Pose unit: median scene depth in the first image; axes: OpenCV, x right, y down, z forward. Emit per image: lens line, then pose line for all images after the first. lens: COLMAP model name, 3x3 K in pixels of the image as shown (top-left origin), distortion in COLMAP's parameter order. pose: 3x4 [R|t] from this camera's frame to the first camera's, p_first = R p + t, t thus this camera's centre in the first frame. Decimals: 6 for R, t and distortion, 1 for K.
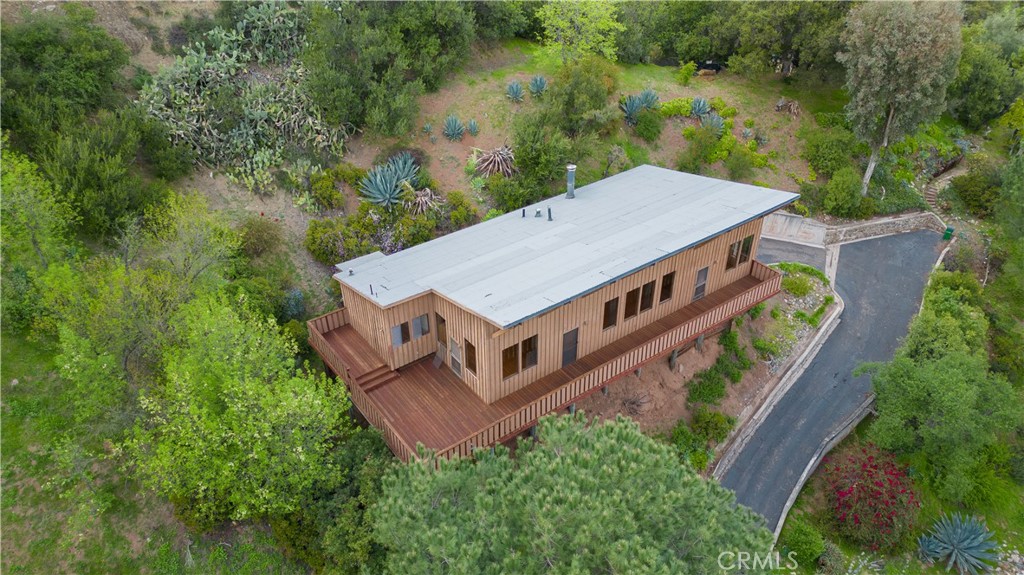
lens RADIAL K [[713.9, 0, 512.5], [0, 713.9, 290.0], [0, 0, 1]] dist [0.032370, -0.032076]
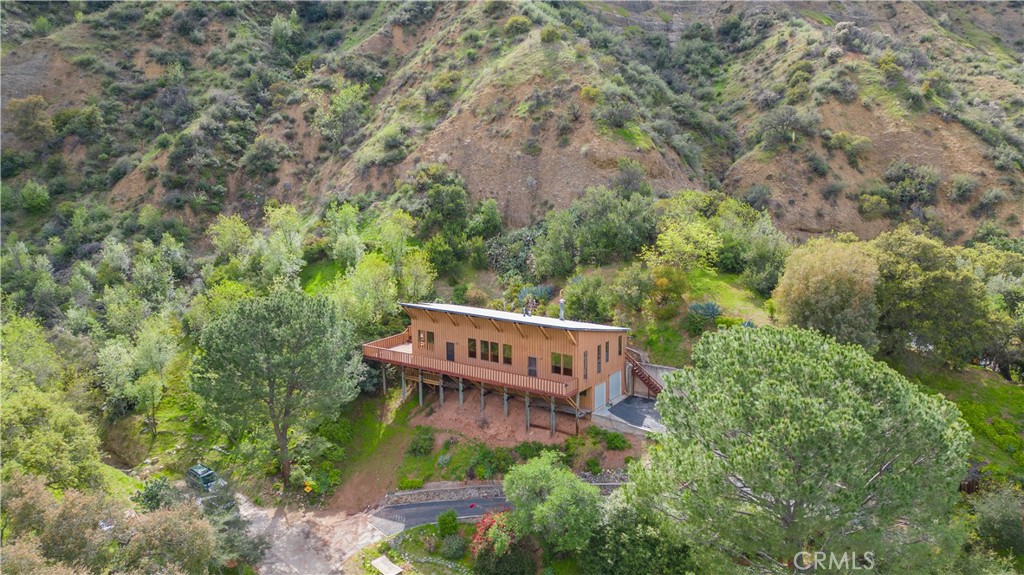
lens RADIAL K [[713.9, 0, 510.4], [0, 713.9, 283.1], [0, 0, 1]] dist [0.032370, -0.032076]
pose [[0.321884, 0.155081, -0.933992, 1.574148], [-0.531841, 0.845759, -0.042859, -0.069587], [0.783285, 0.510530, 0.354715, 0.282203]]
